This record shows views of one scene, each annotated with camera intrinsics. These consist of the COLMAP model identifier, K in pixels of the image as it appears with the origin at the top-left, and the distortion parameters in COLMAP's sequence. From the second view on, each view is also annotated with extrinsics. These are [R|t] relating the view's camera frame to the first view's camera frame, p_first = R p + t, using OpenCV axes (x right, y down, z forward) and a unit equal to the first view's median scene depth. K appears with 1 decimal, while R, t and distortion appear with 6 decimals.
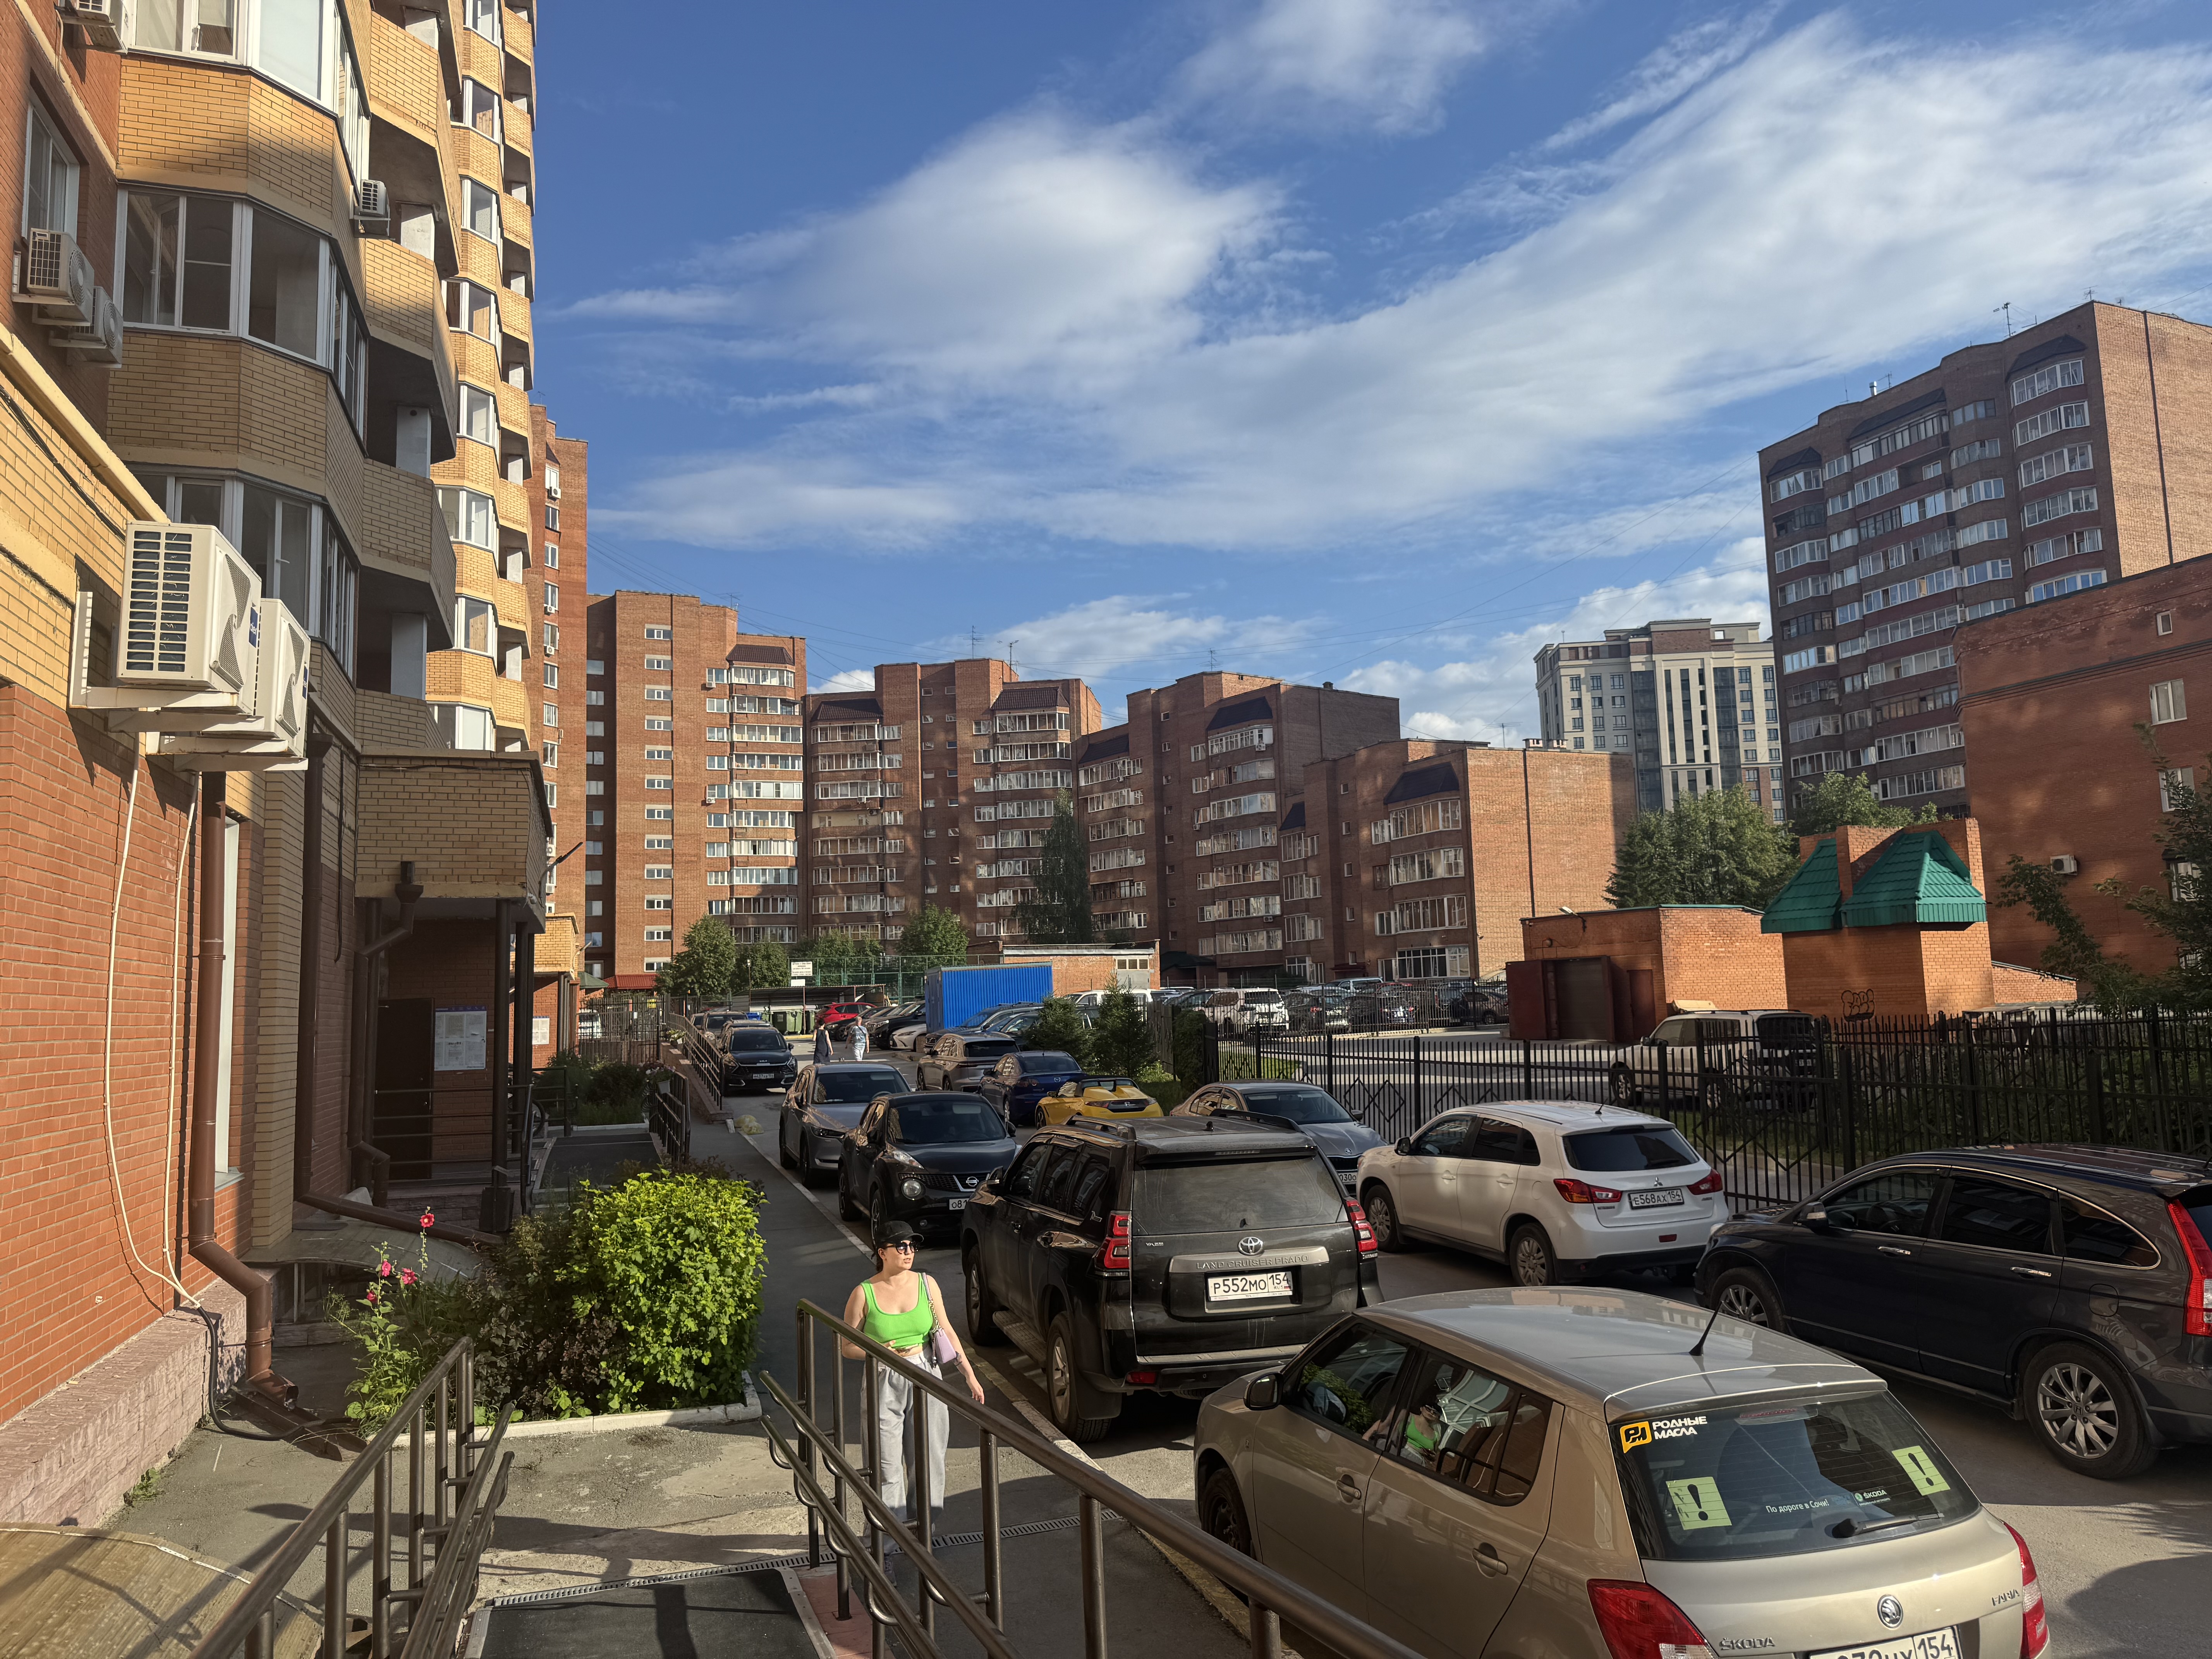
lens RADIAL K [[1566.0, 0, 1106.0], [0, 1566.0, 829.5], [0, 0, 1]] dist [0.094748, -0.000422]
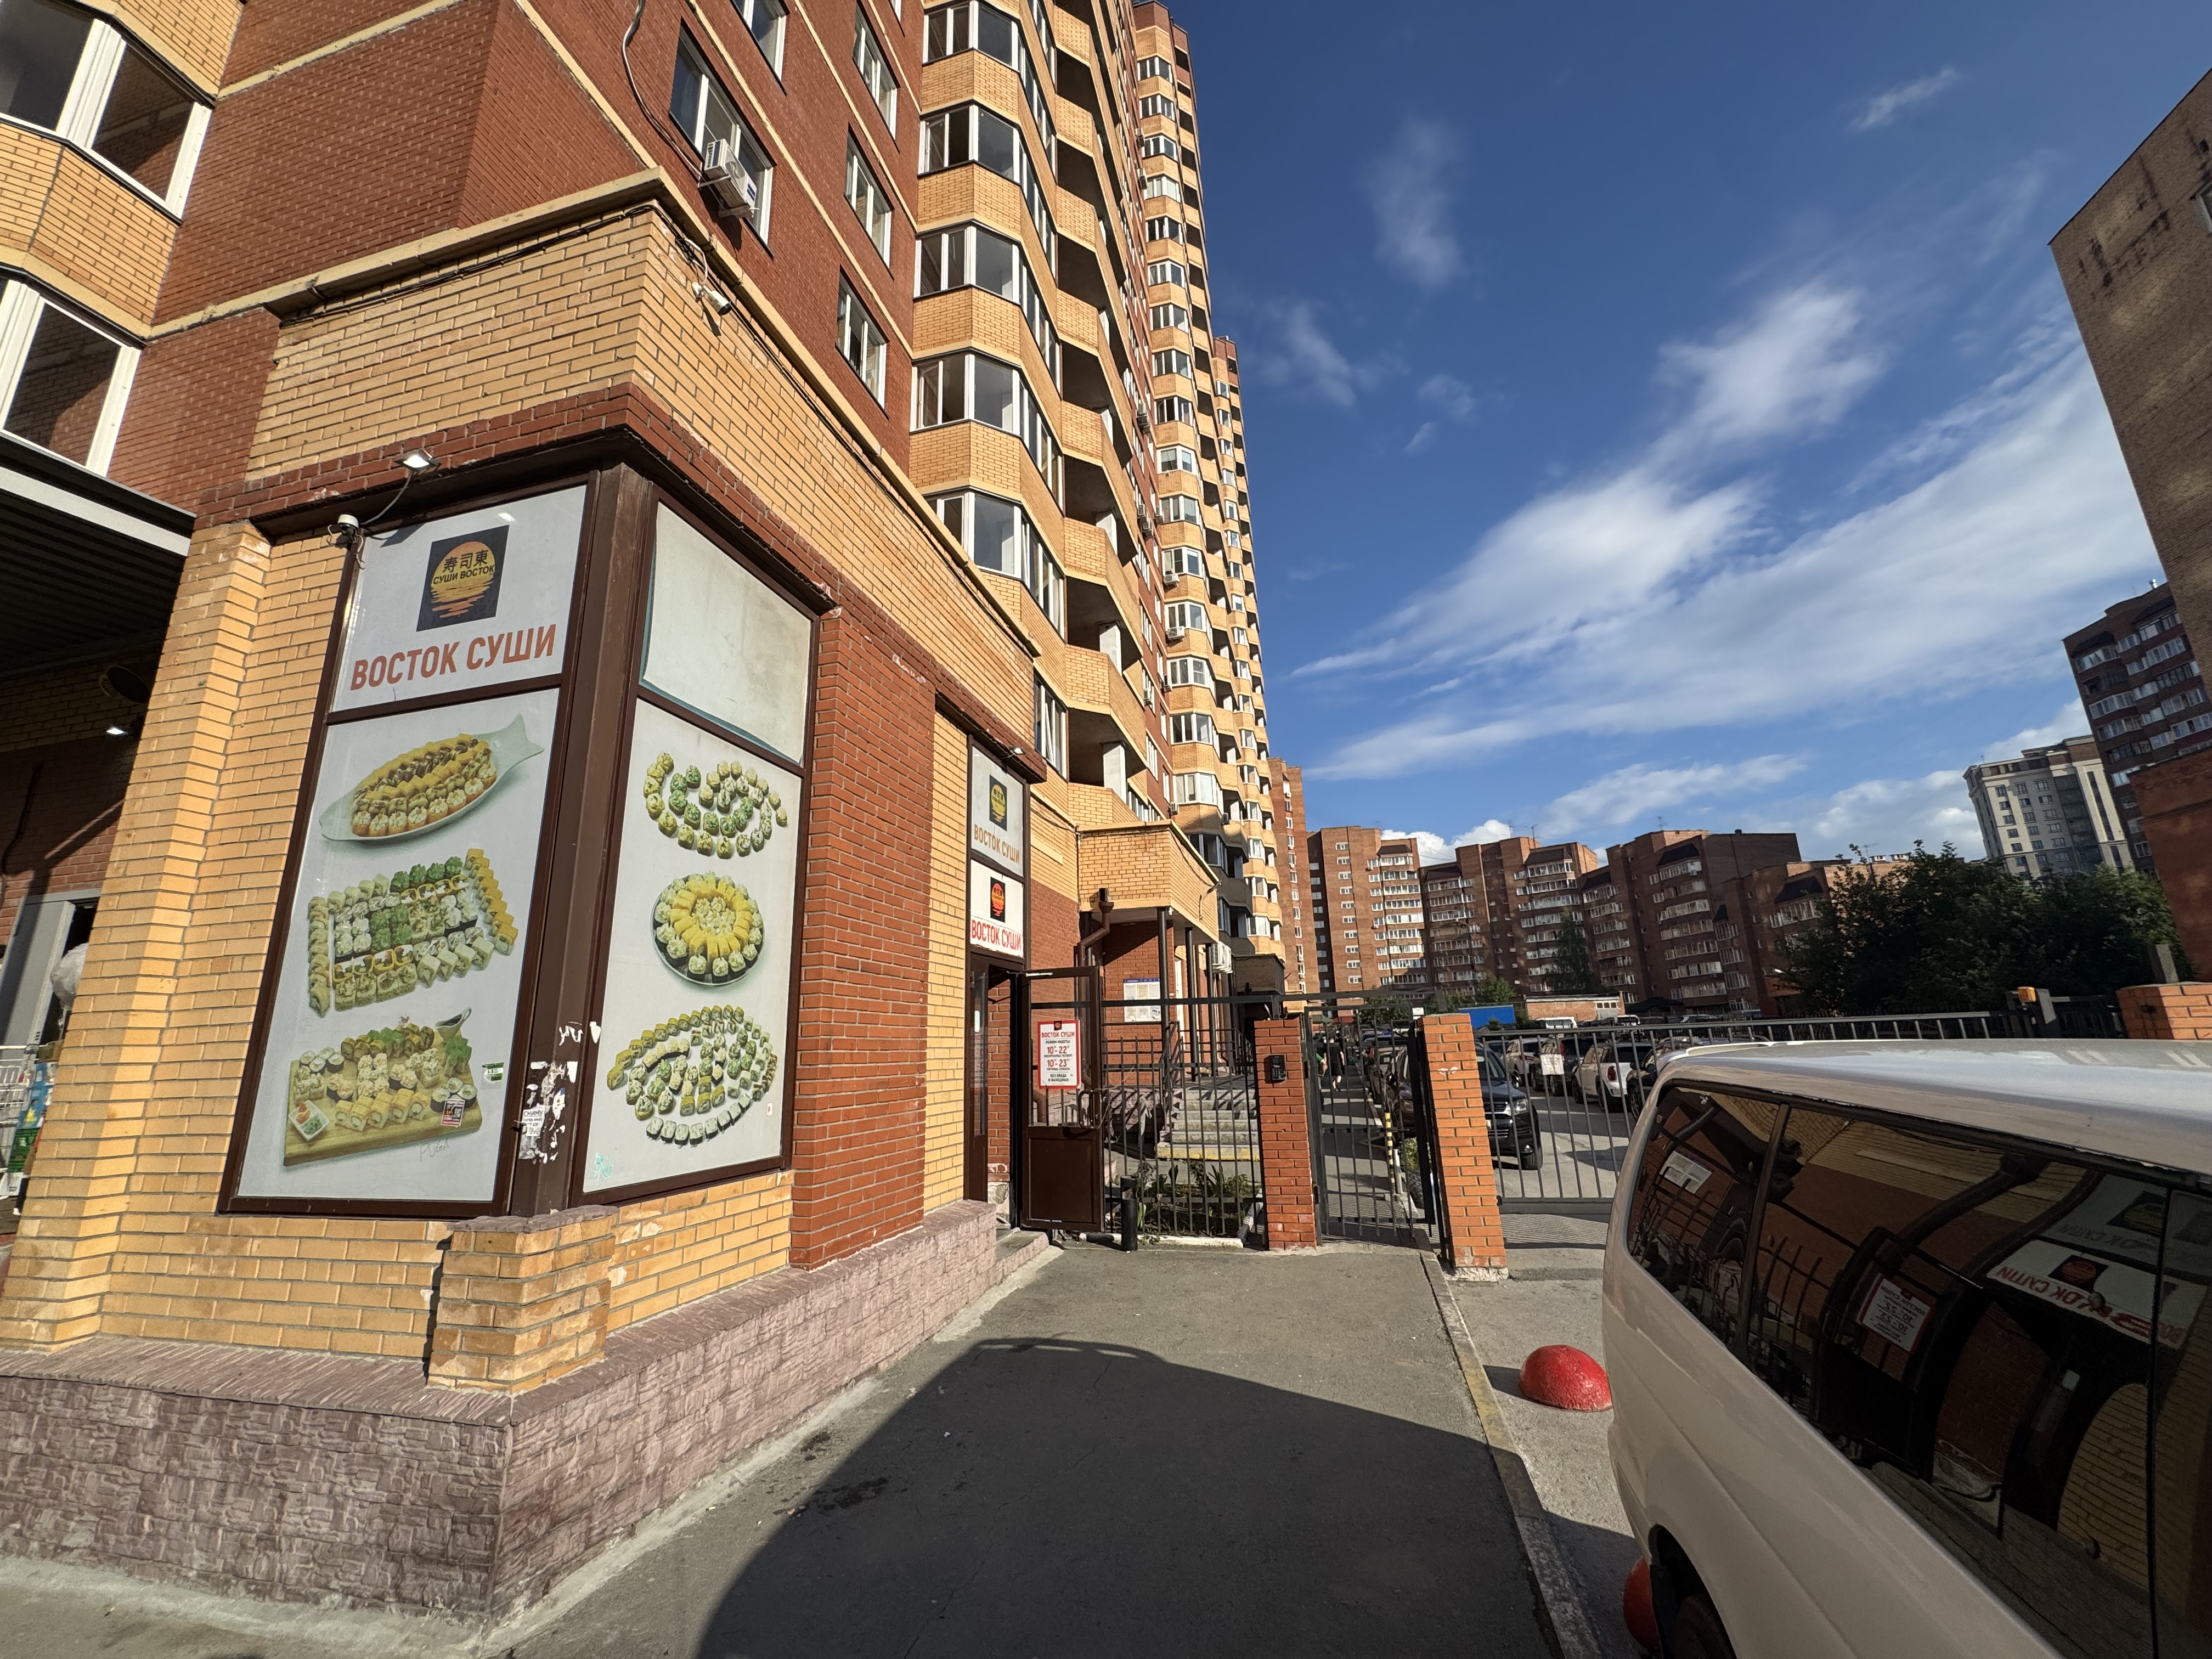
lens RADIAL K [[885.4, 0, 1108.8], [0, 885.4, 831.5], [0, 0, 1]] dist [-0.002356, 0.000381]
pose [[0.844092, -0.127155, -0.520904, 0.059892], [0.066655, 0.988823, -0.133366, -0.010330], [0.532040, 0.077853, 0.843133, -0.124393]]
